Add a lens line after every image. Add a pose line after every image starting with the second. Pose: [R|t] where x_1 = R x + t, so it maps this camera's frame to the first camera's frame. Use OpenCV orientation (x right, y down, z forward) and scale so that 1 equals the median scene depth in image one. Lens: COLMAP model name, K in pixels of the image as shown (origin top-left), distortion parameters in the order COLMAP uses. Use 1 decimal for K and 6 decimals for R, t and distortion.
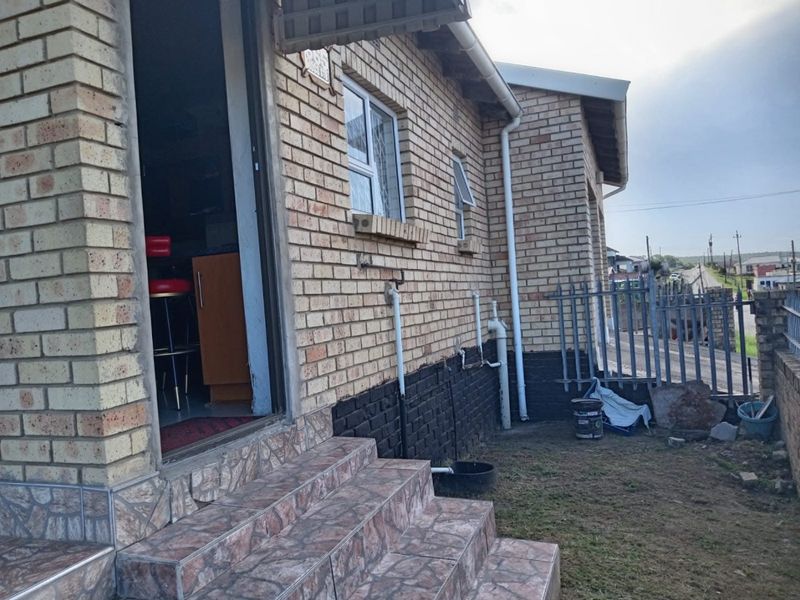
lens RADIAL K [[626.4, 0, 400.0], [0, 626.4, 300.0], [0, 0, 1]] dist [0.072481, -0.003756]
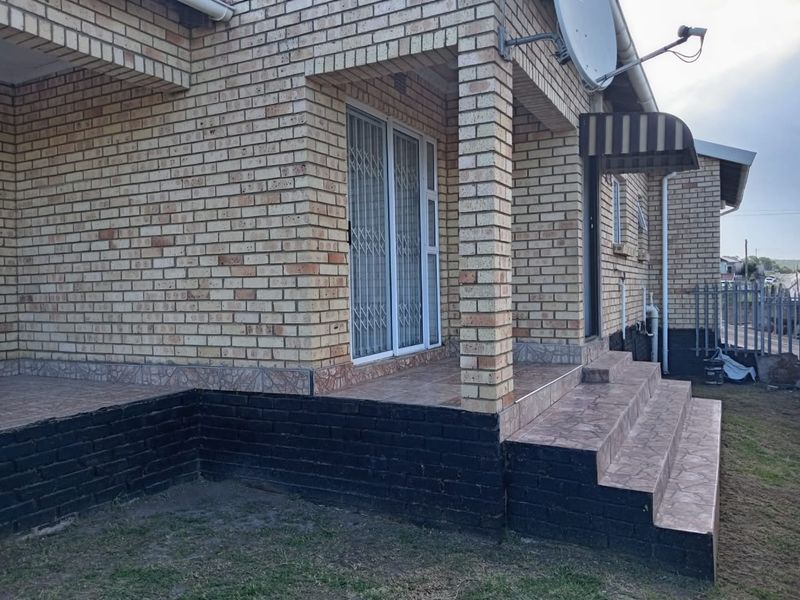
lens RADIAL K [[627.7, 0, 400.0], [0, 627.7, 300.0], [0, 0, 1]] dist [-0.008155, 0.001194]
pose [[0.990722, 0.059276, -0.122296, -0.259398], [-0.056488, 0.998061, 0.026138, 0.013807], [0.123608, -0.018987, 0.992149, -0.553735]]
